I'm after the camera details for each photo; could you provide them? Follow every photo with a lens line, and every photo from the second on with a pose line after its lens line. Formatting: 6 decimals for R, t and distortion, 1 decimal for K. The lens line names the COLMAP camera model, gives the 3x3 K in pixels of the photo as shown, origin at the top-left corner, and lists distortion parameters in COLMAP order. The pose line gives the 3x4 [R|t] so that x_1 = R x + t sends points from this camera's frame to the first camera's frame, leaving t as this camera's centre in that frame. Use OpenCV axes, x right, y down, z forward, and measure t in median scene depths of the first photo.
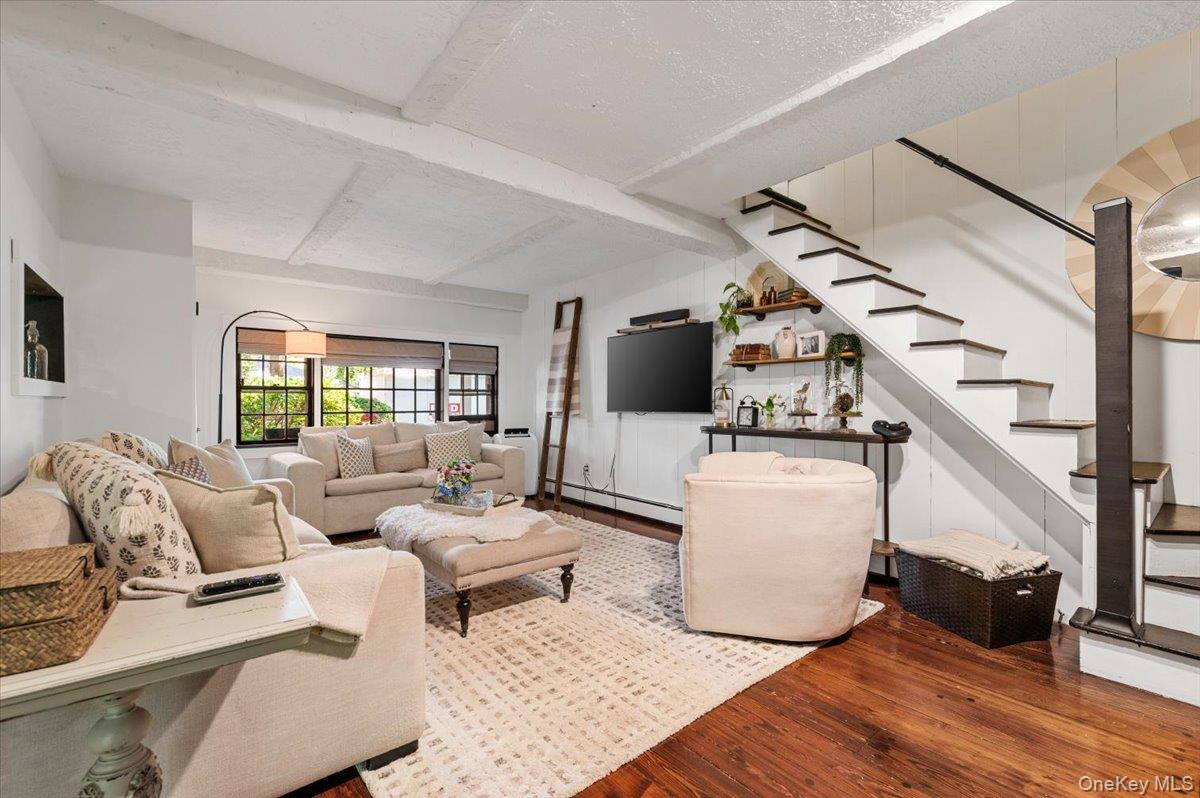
lens RADIAL K [[511.4, 0, 600.0], [0, 511.4, 399.0], [0, 0, 1]] dist [0.000003, 0.000000]
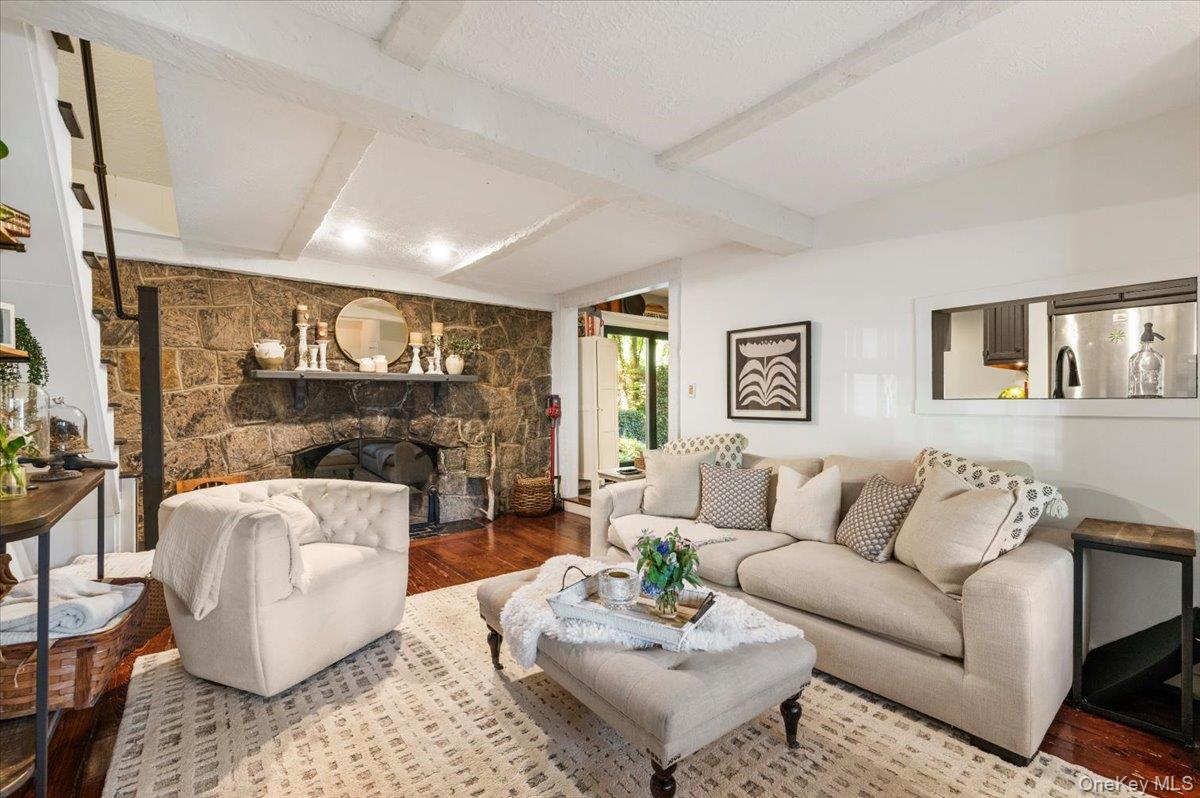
lens RADIAL K [[511.4, 0, 600.0], [0, 511.4, 399.0], [0, 0, 1]] dist [0.000003, 0.000000]
pose [[-0.999512, 0.004325, 0.030944, -0.191925], [0.004160, 0.999977, -0.005383, -0.023579], [-0.030966, -0.005251, -0.999507, 1.342055]]
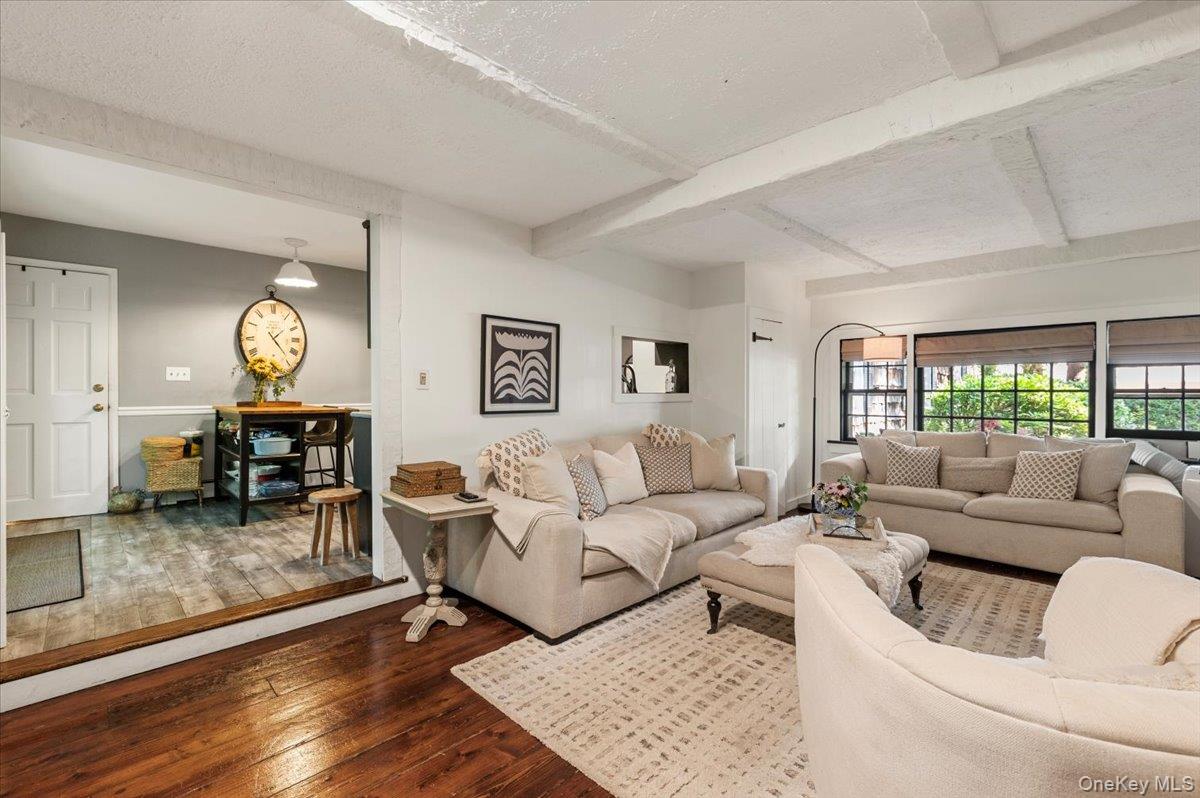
lens RADIAL K [[512.7, 0, 602.5], [0, 512.7, 388.7], [0, 0, 1]] dist [0.000427, 0.000080]
pose [[0.101865, -0.005155, -0.994785, 0.498461], [0.001528, 0.999986, -0.005025, -0.028951], [0.994797, -0.001009, 0.101871, 0.421421]]
